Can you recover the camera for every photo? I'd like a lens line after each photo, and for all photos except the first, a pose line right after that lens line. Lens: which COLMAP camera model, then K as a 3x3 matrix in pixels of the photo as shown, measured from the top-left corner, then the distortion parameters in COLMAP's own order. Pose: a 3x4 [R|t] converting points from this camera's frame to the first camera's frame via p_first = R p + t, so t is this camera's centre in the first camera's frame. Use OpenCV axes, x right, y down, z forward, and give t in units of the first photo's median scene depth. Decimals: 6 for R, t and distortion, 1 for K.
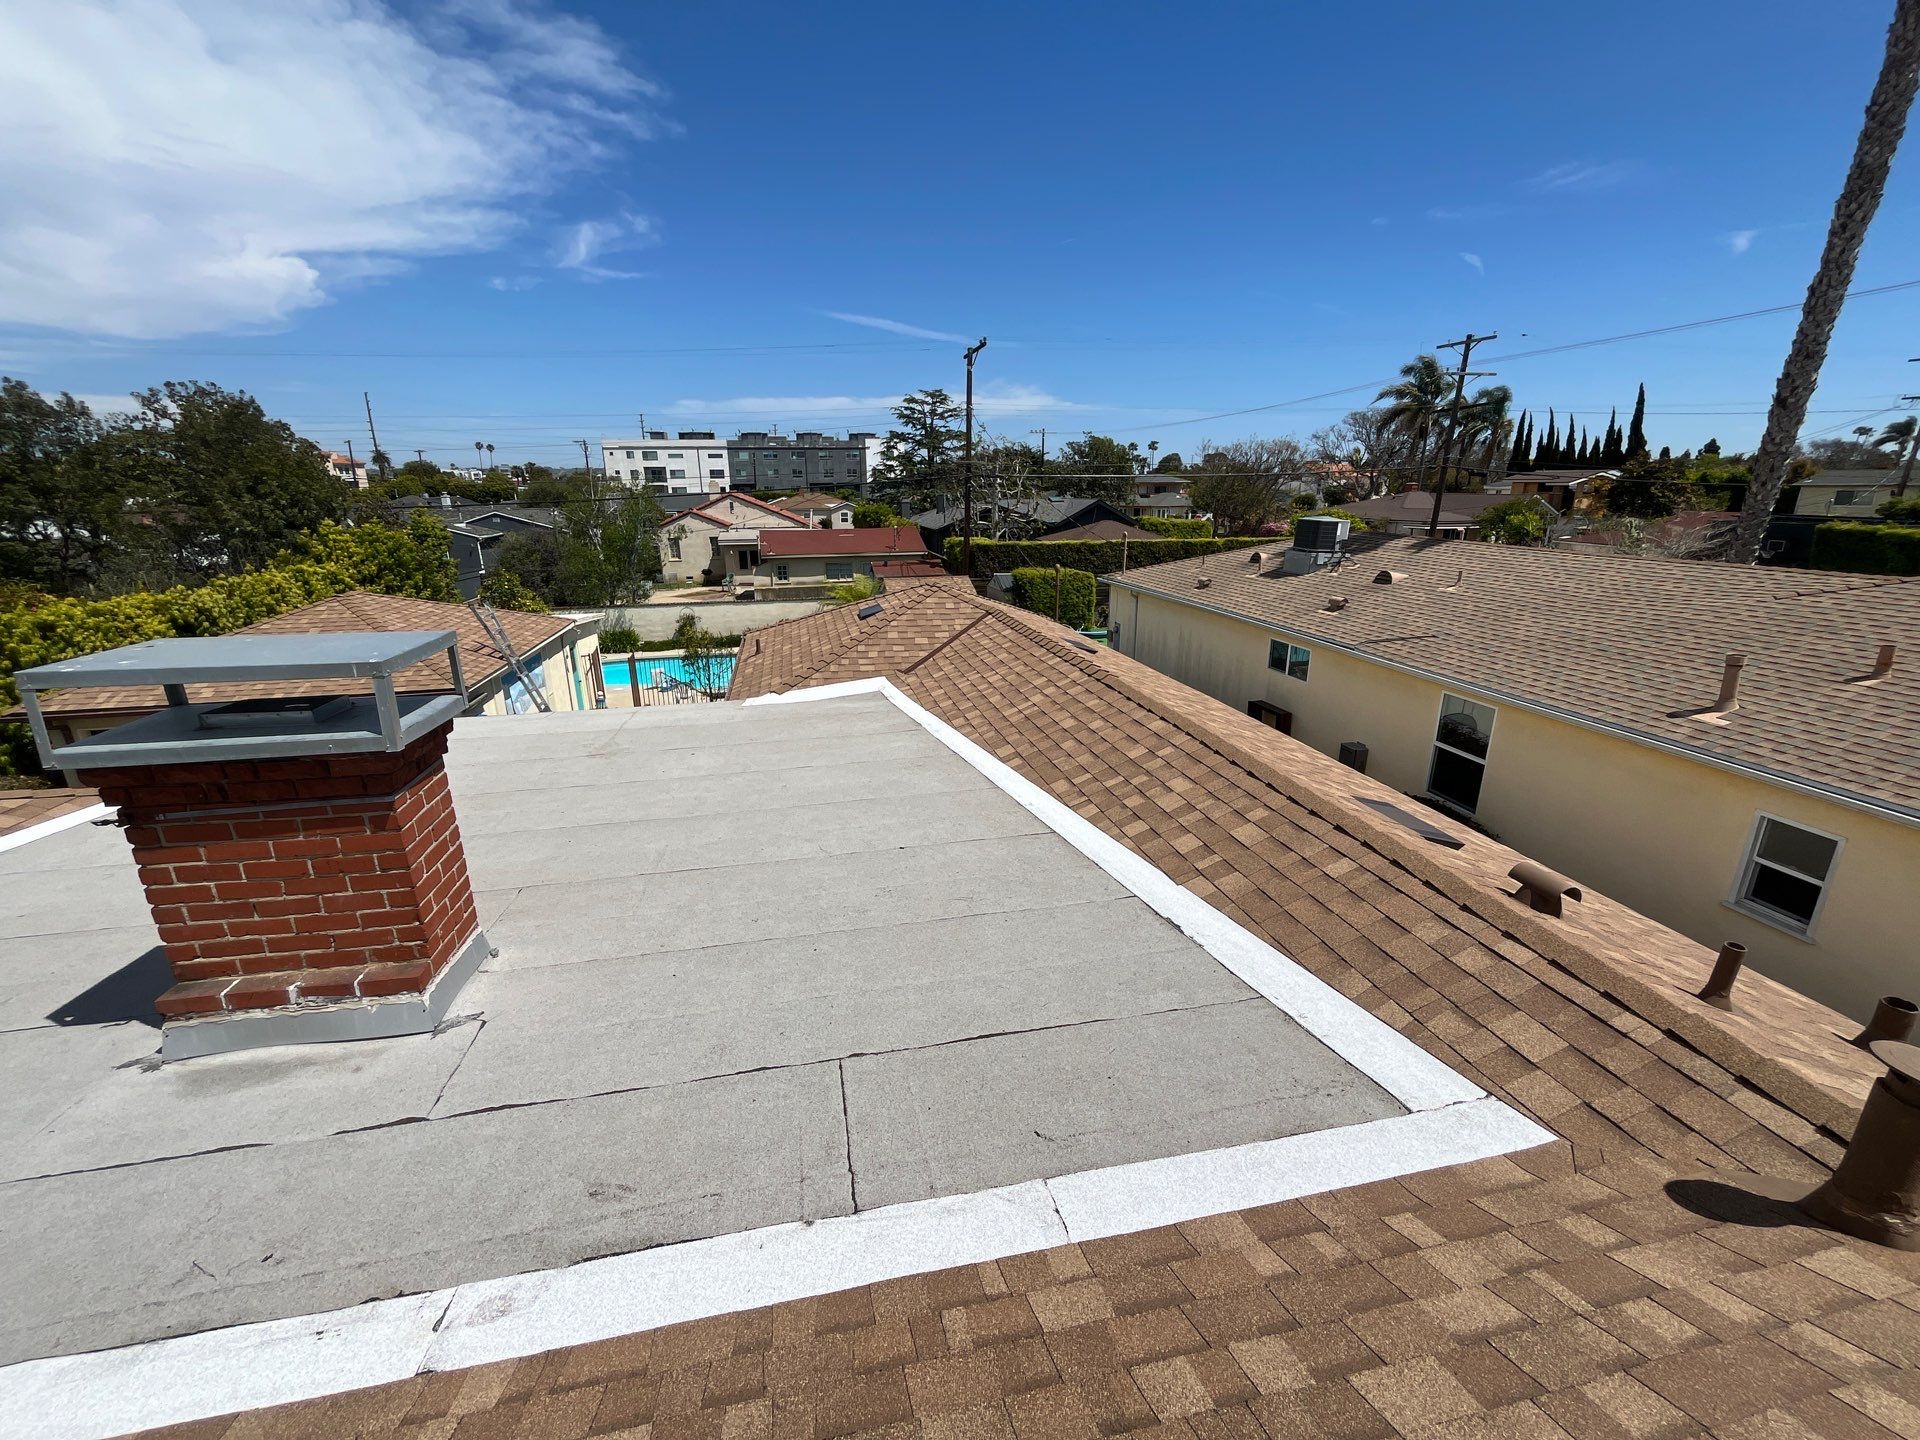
lens RADIAL K [[768.7, 0, 954.7], [0, 768.7, 717.3], [0, 0, 1]] dist [-0.000653, 0.000010]
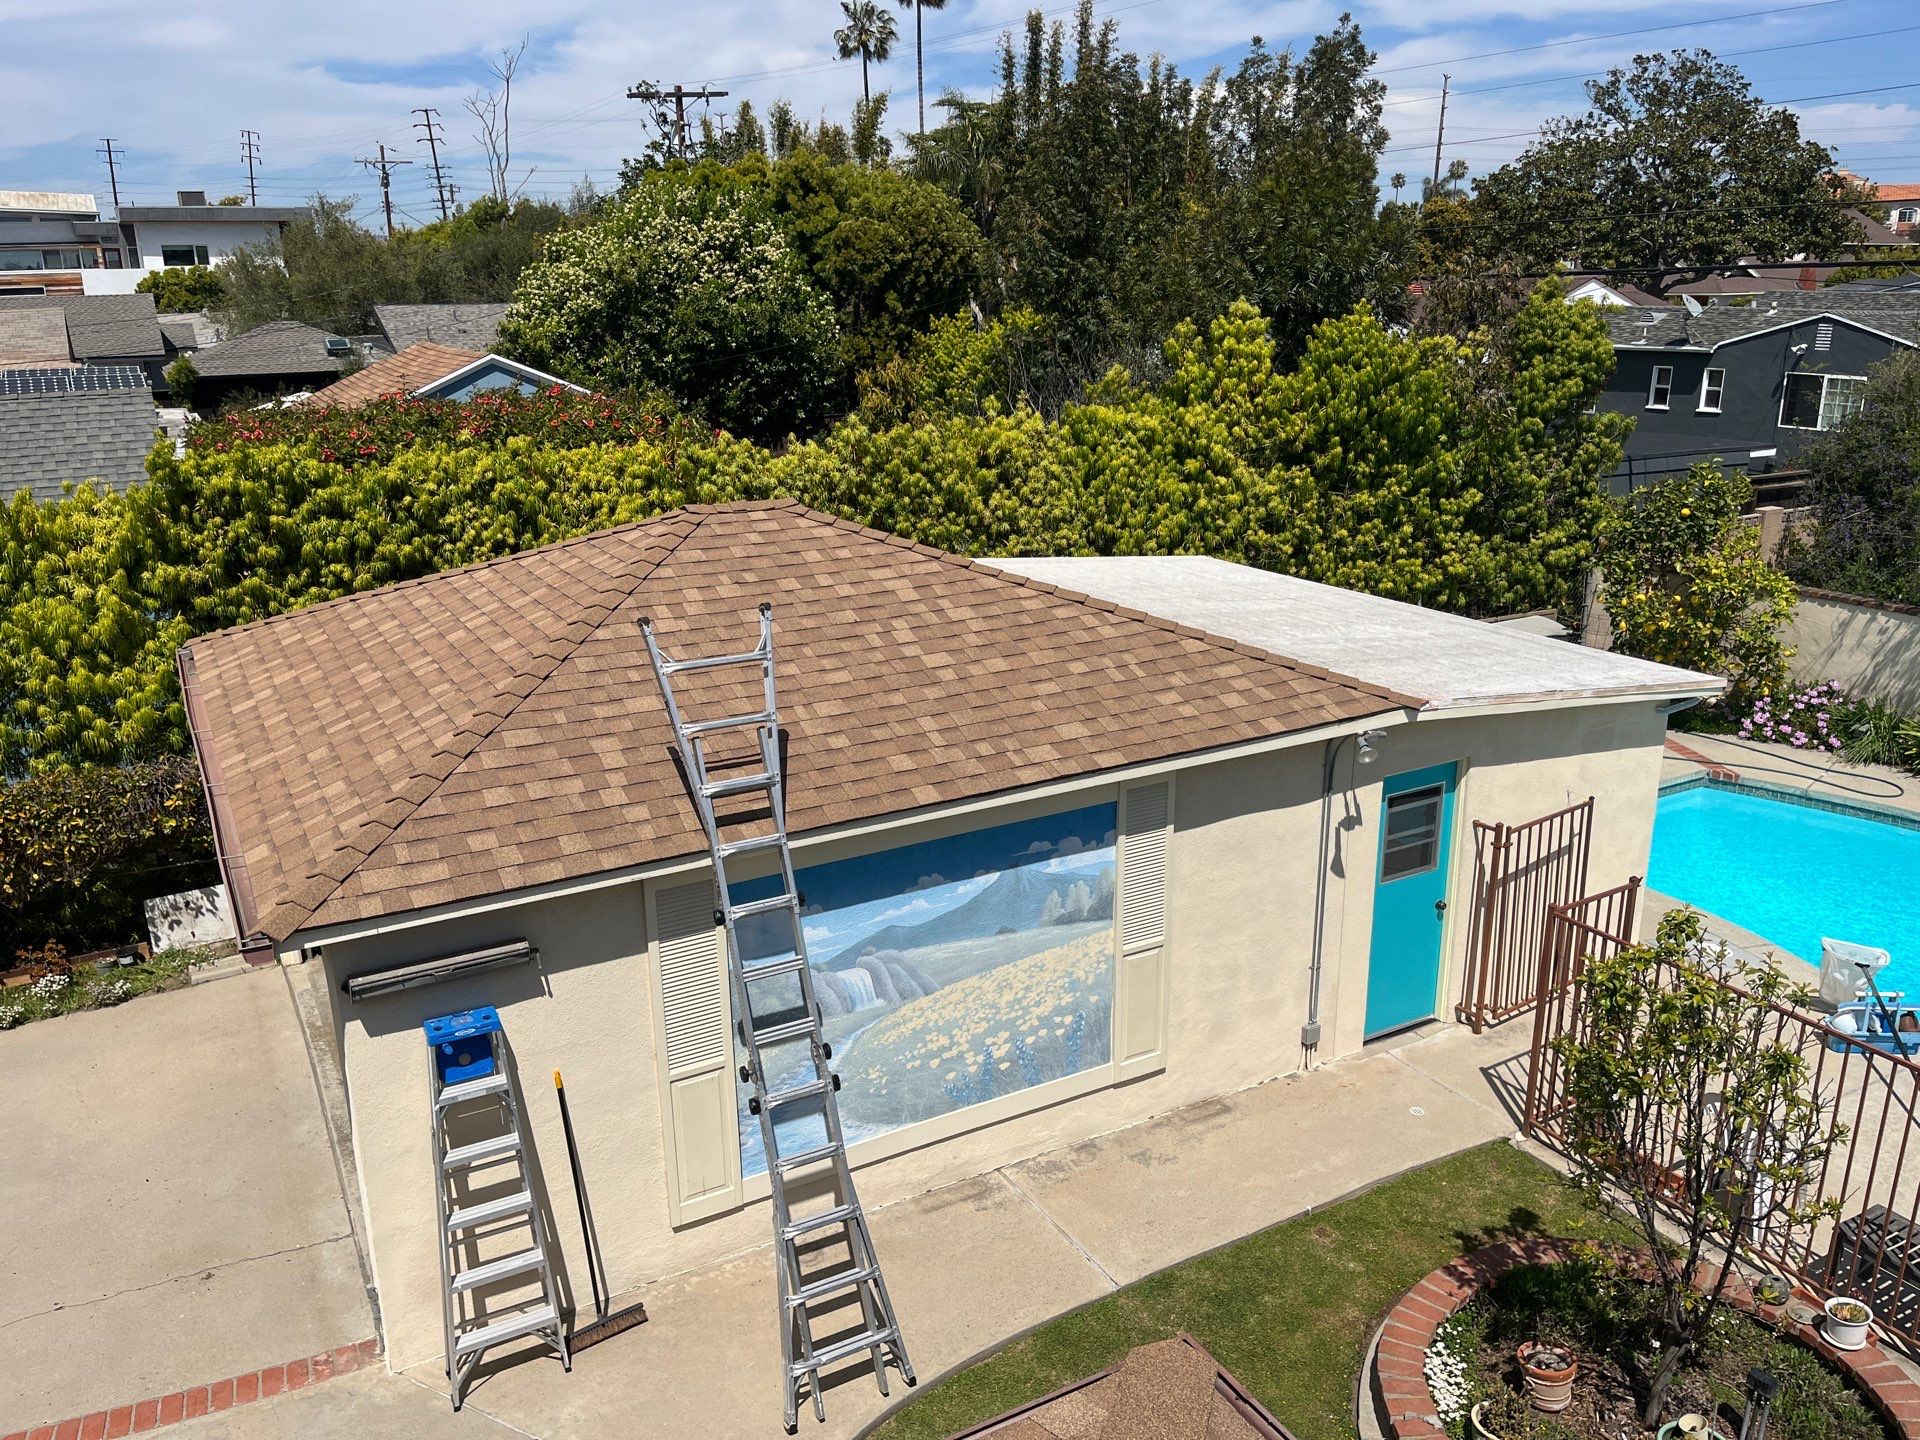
lens RADIAL K [[1493.7, 0, 977.8], [0, 1493.7, 721.5], [0, 0, 1]] dist [0.096587, -0.149343]
pose [[0.312774, 0.276112, -0.908809, -0.044690], [-0.264861, 0.944216, 0.195715, -0.117022], [0.912152, 0.179494, 0.368458, 0.435284]]
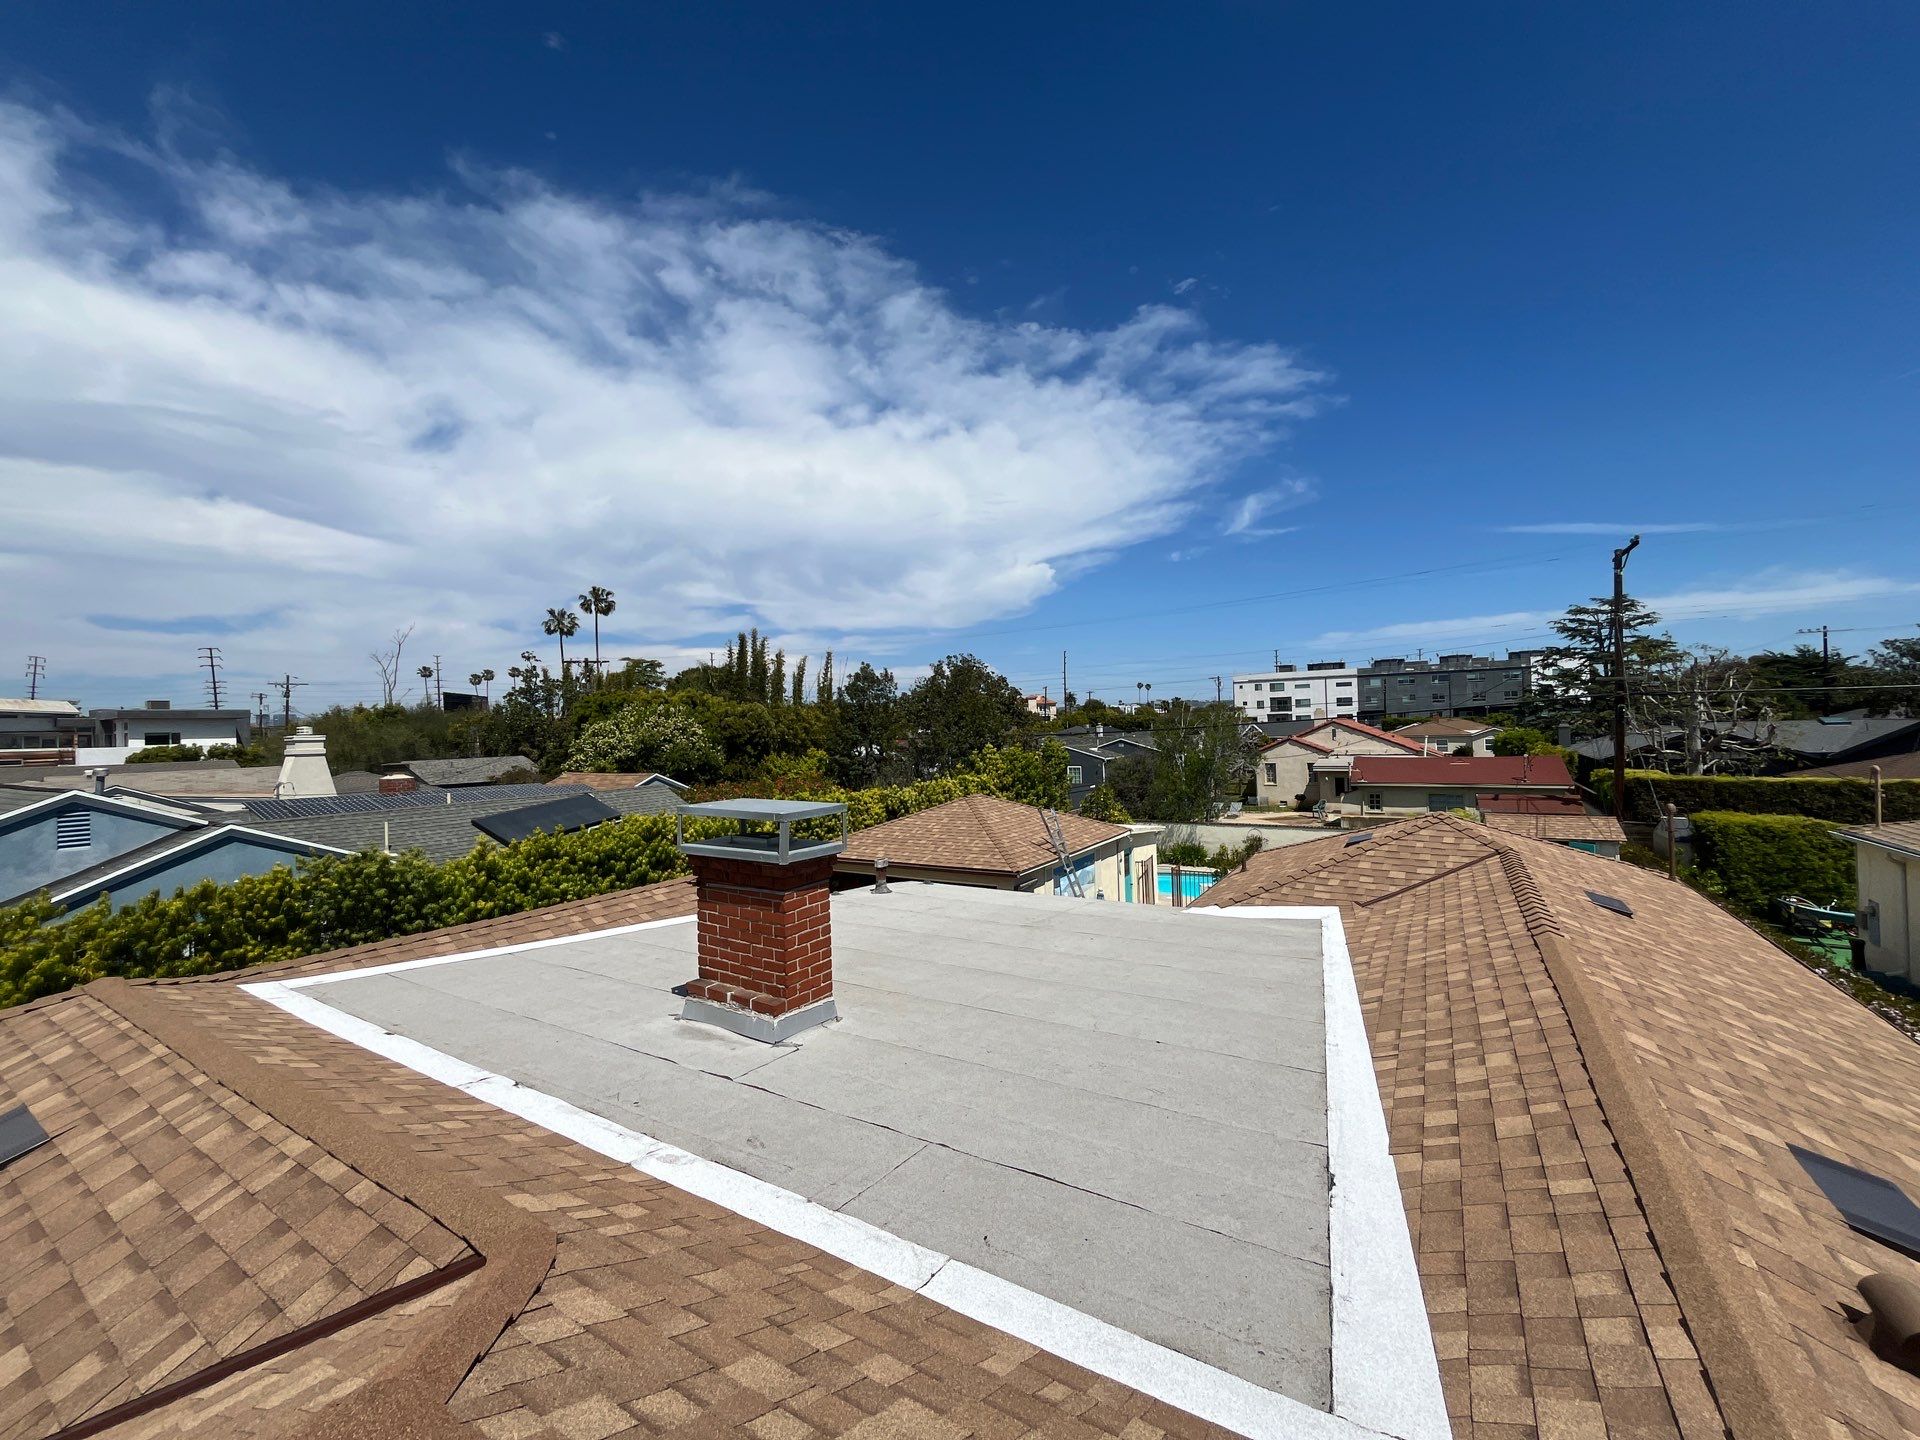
lens RADIAL K [[776.6, 0, 970.0], [0, 776.6, 734.8], [0, 0, 1]] dist [-0.002220, -0.000065]
pose [[0.730274, -0.003999, -0.683143, 0.079364], [-0.176289, 0.965012, -0.194100, 0.002585], [0.660017, 0.262177, 0.704018, -0.005390]]
